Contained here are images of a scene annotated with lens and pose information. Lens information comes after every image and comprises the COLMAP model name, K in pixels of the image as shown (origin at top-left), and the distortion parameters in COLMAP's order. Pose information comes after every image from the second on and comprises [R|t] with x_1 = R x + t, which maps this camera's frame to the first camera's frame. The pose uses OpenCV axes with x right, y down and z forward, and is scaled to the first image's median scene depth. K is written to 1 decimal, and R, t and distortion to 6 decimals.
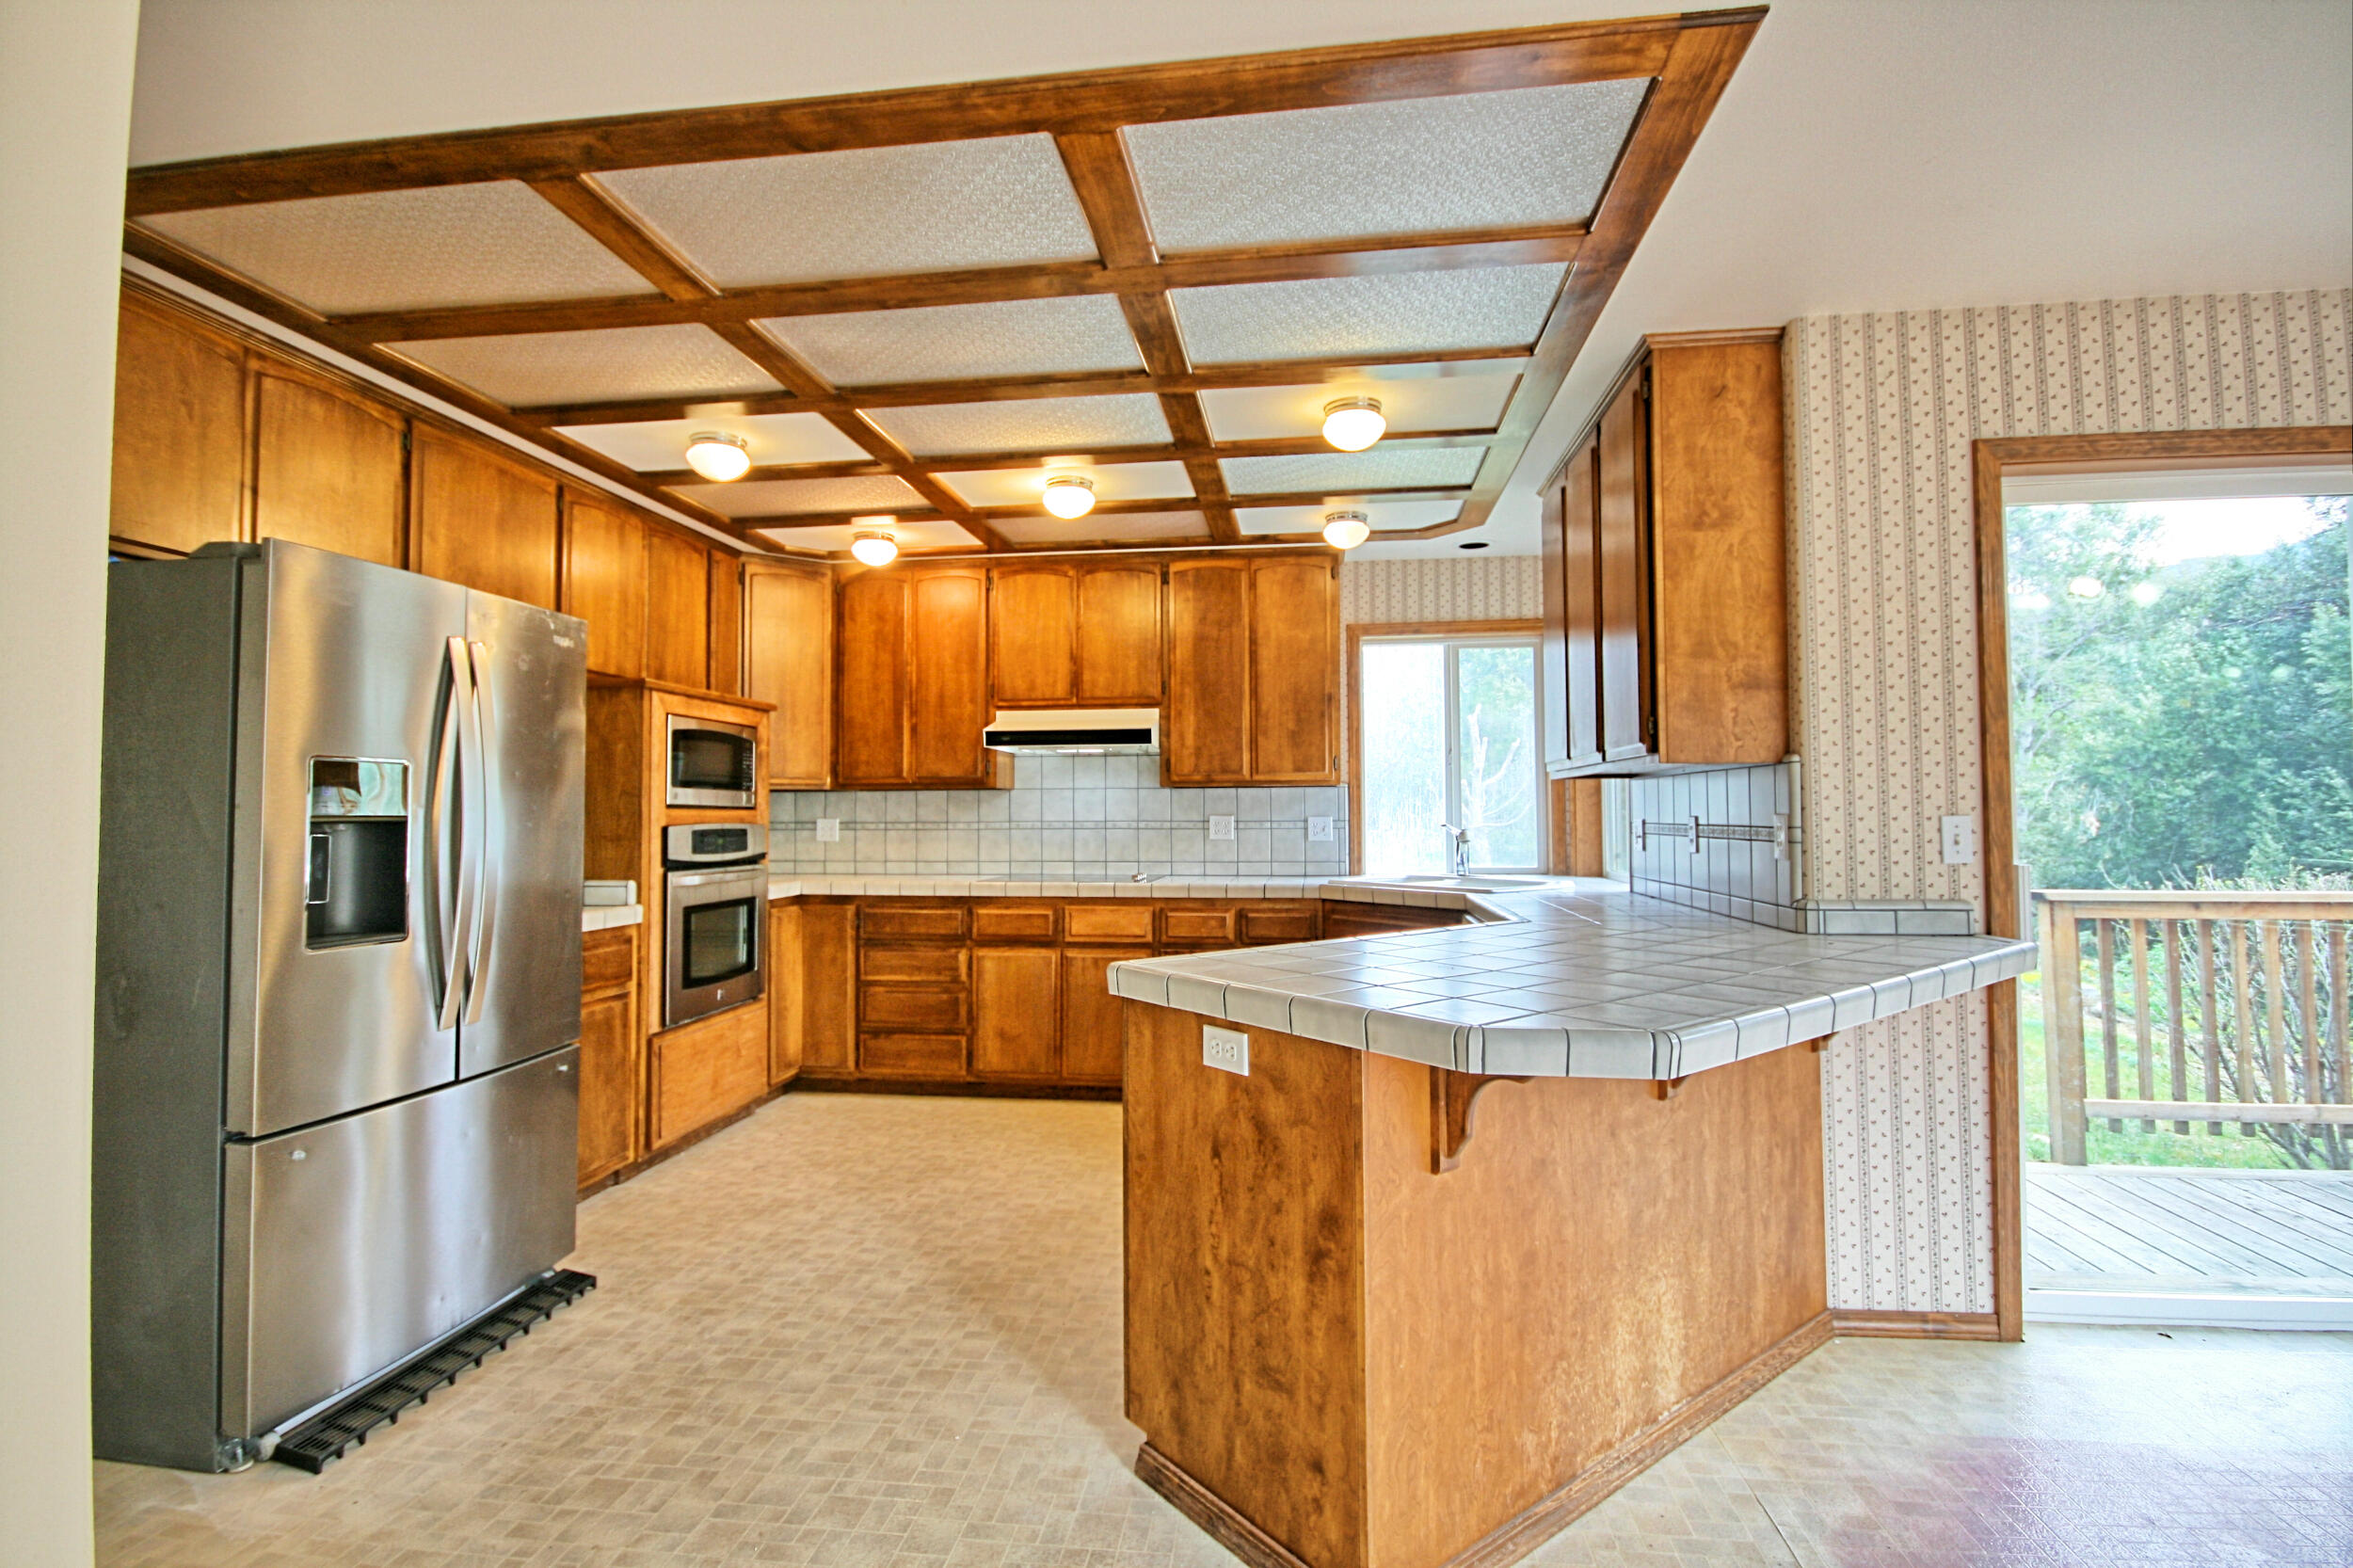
lens RADIAL K [[1098.6, 0, 1191.0], [0, 1098.6, 779.4], [0, 0, 1]] dist [-0.000024, -0.000945]
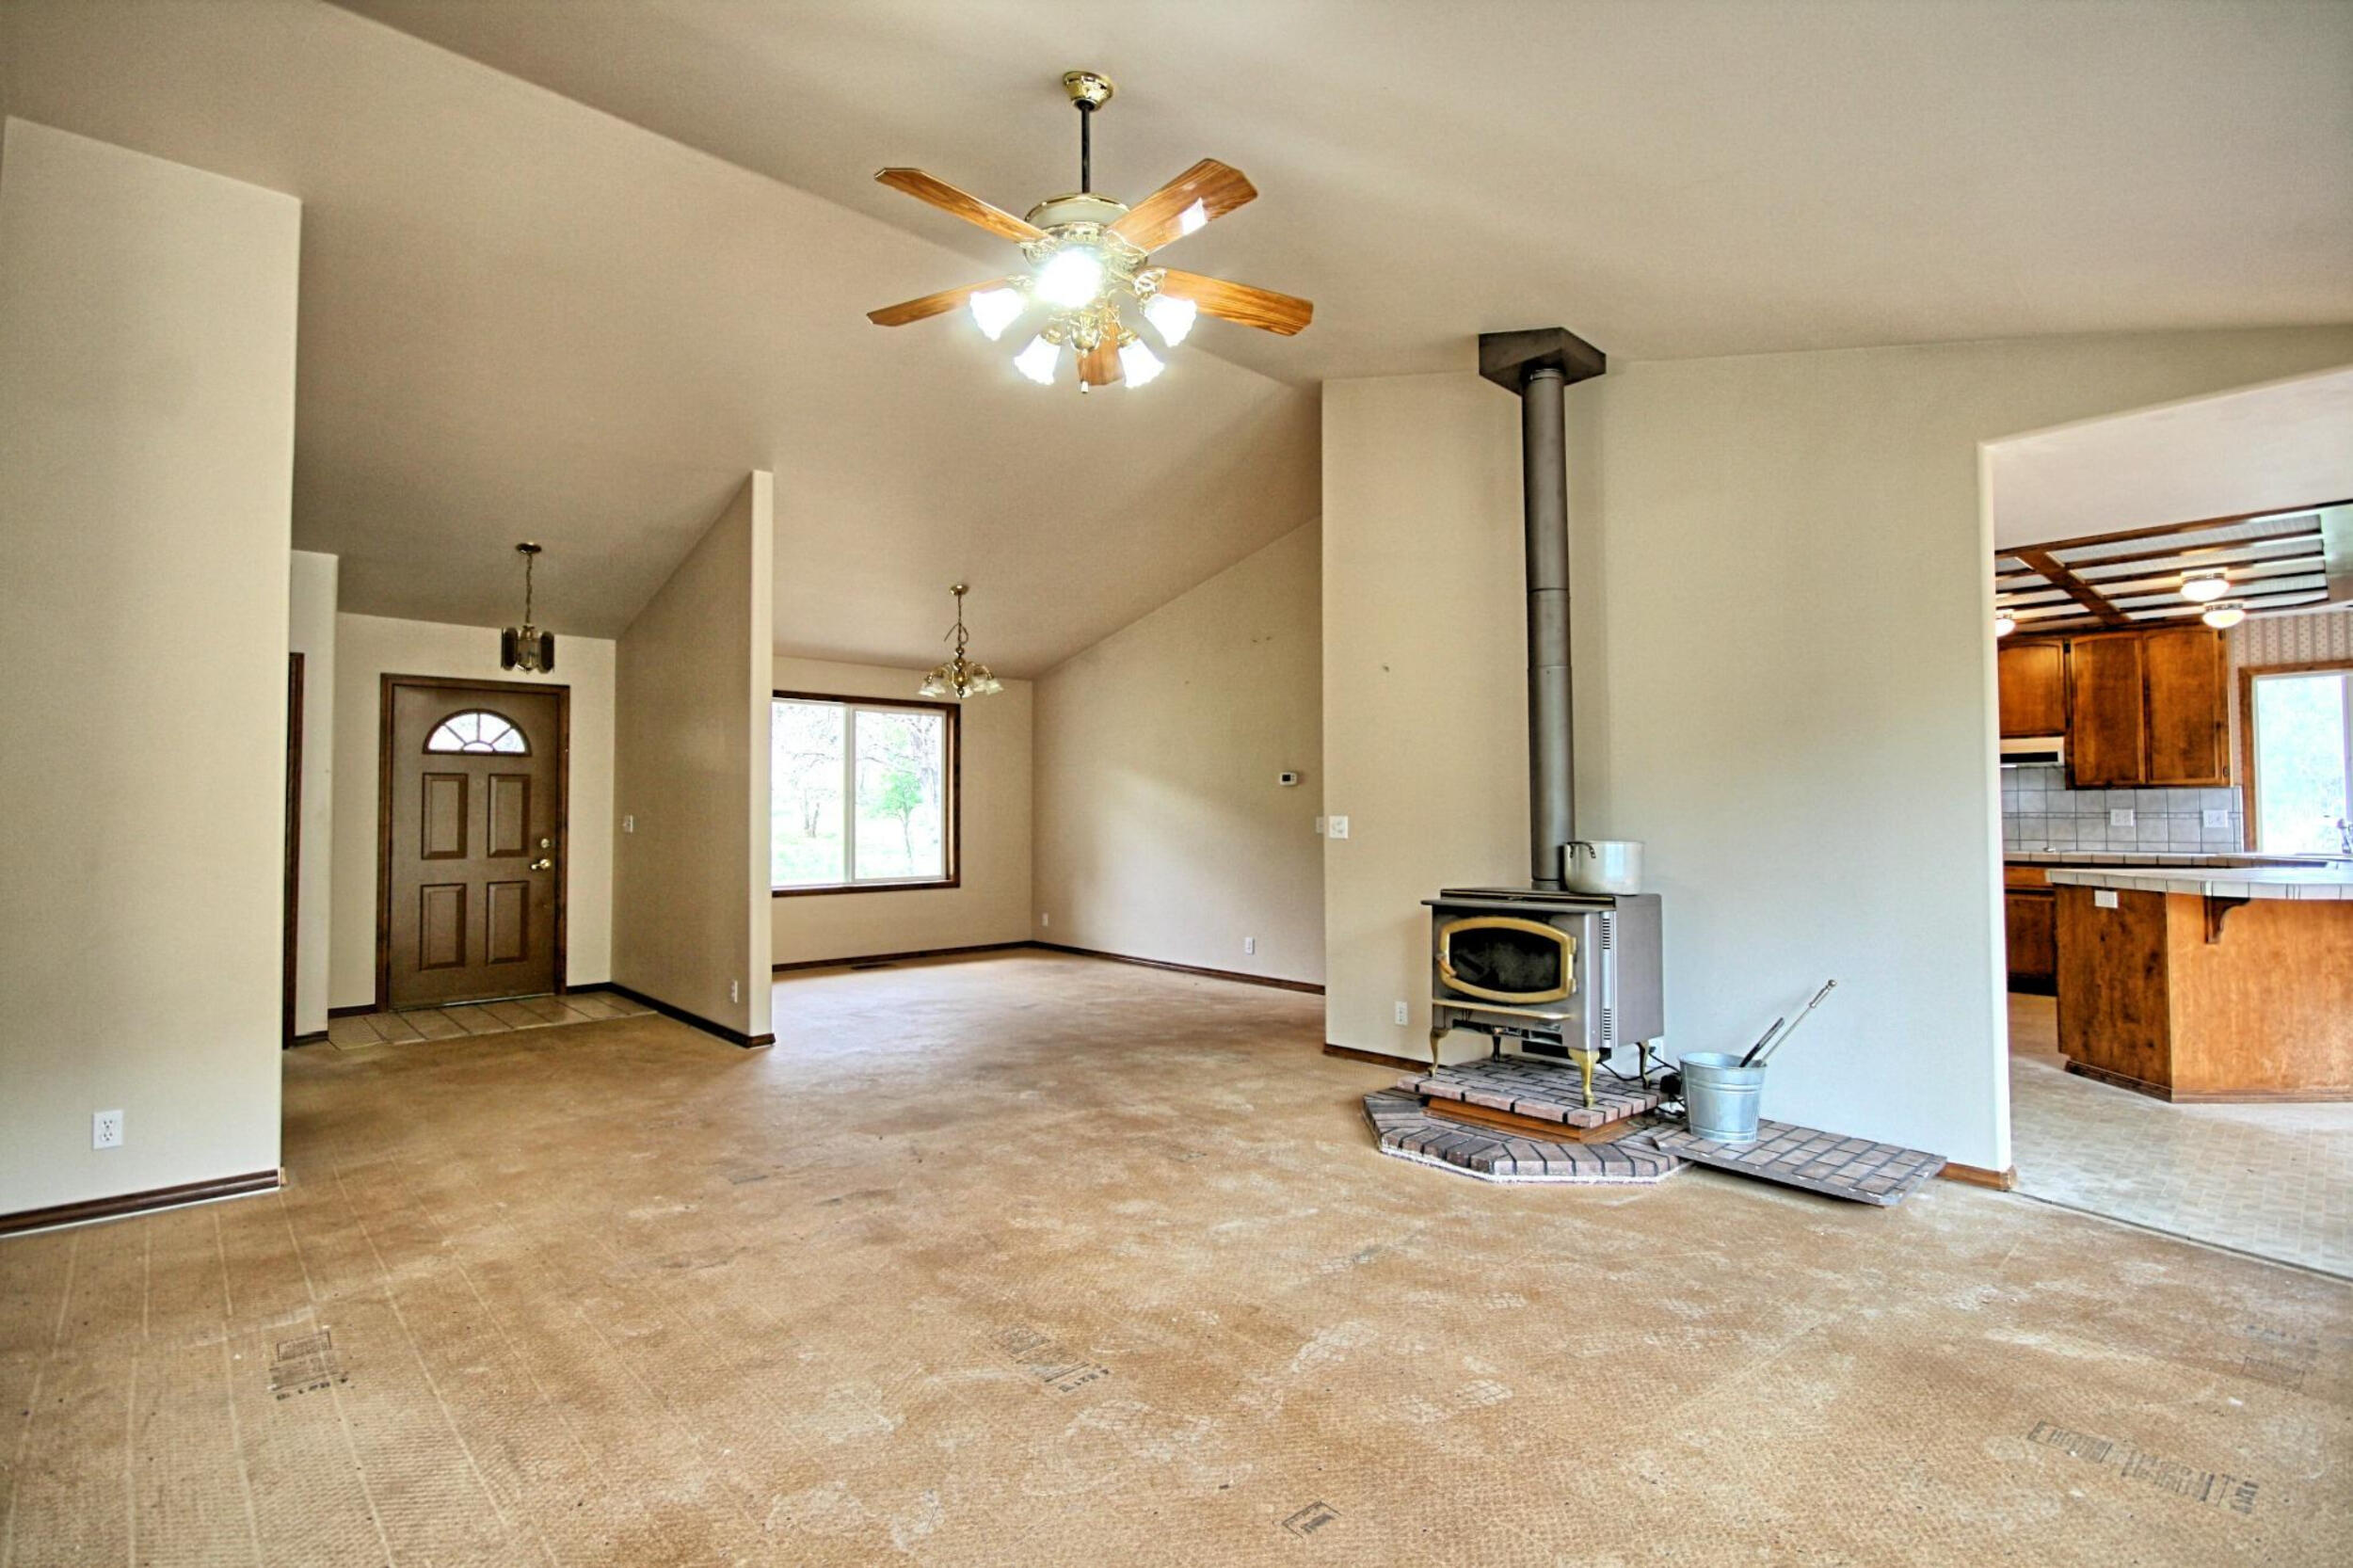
lens RADIAL K [[1077.0, 0, 1186.4], [0, 1077.0, 781.7], [0, 0, 1]] dist [0.018490, -0.017644]
pose [[0.762021, -0.017563, -0.647314, 0.022350], [0.022513, 0.999746, -0.000623, -0.052987], [0.647161, -0.014098, 0.762223, -1.556290]]
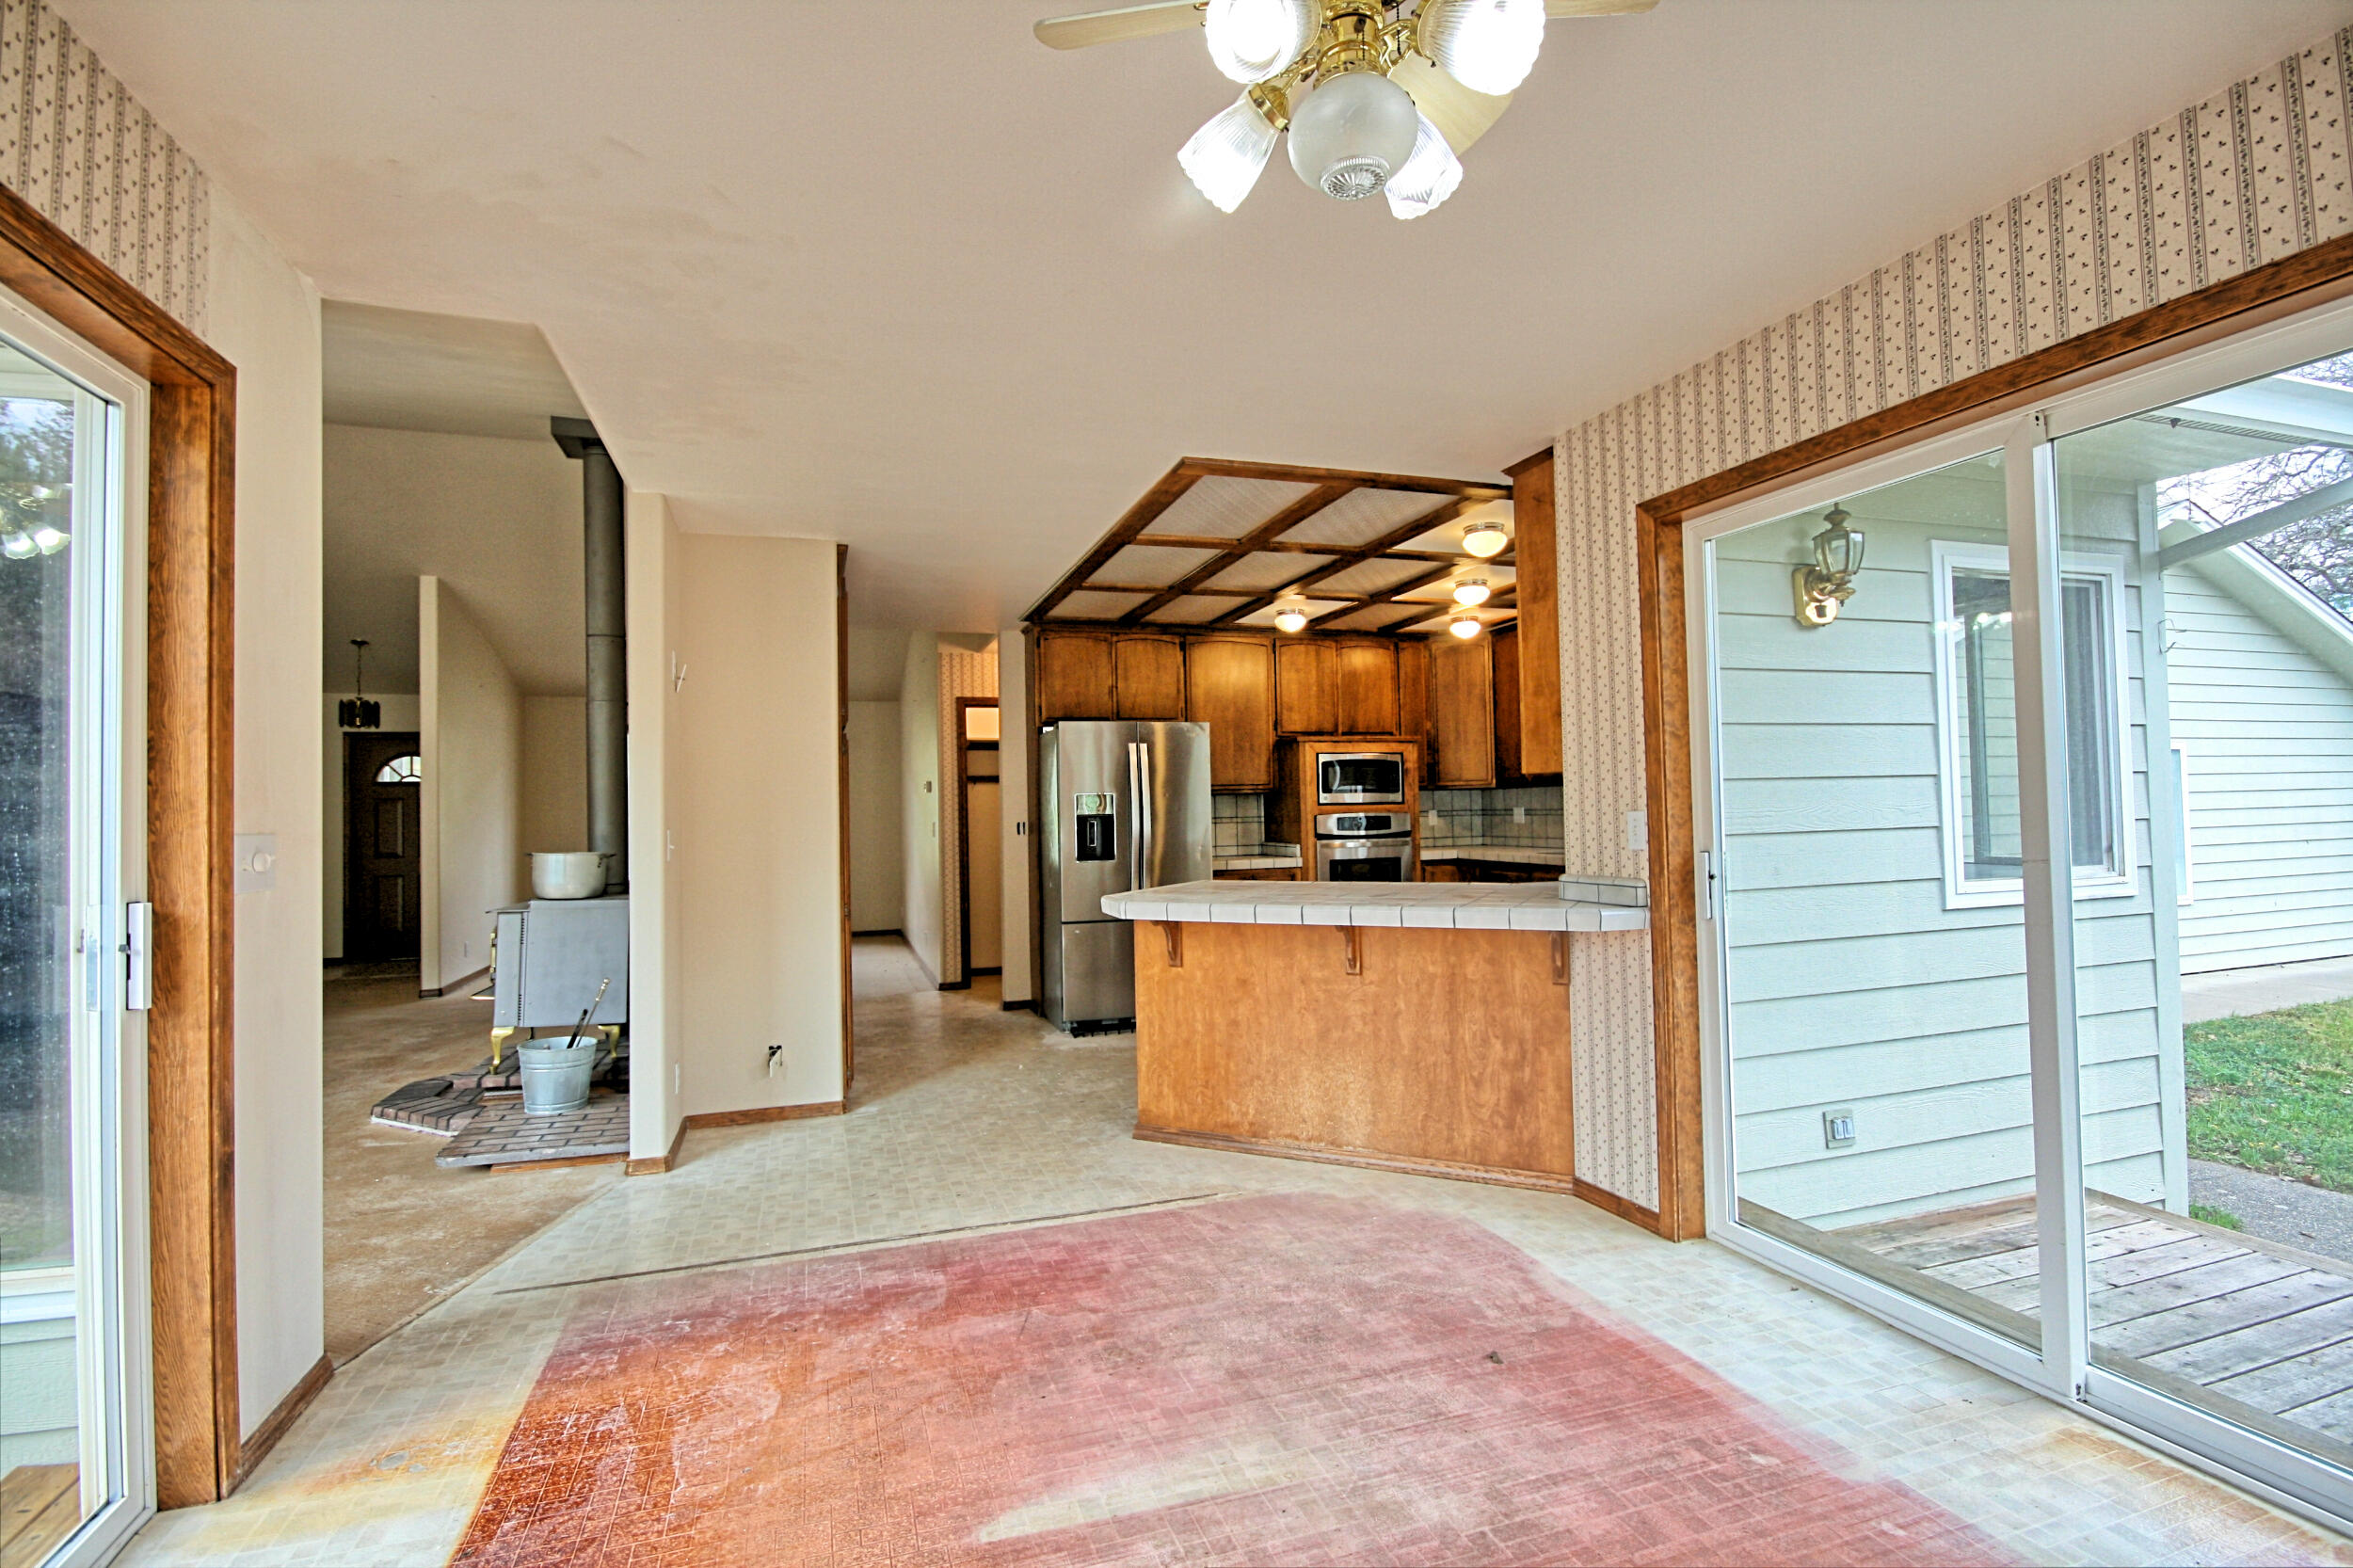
lens RADIAL K [[1078.0, 0, 1168.1], [0, 1078.0, 784.1], [0, 0, 1]] dist [0.000347, -0.000024]
pose [[0.430767, -0.026069, -0.902086, 1.411837], [0.048644, 0.998800, -0.005635, -0.015006], [0.901151, -0.041454, 0.431518, -0.002222]]
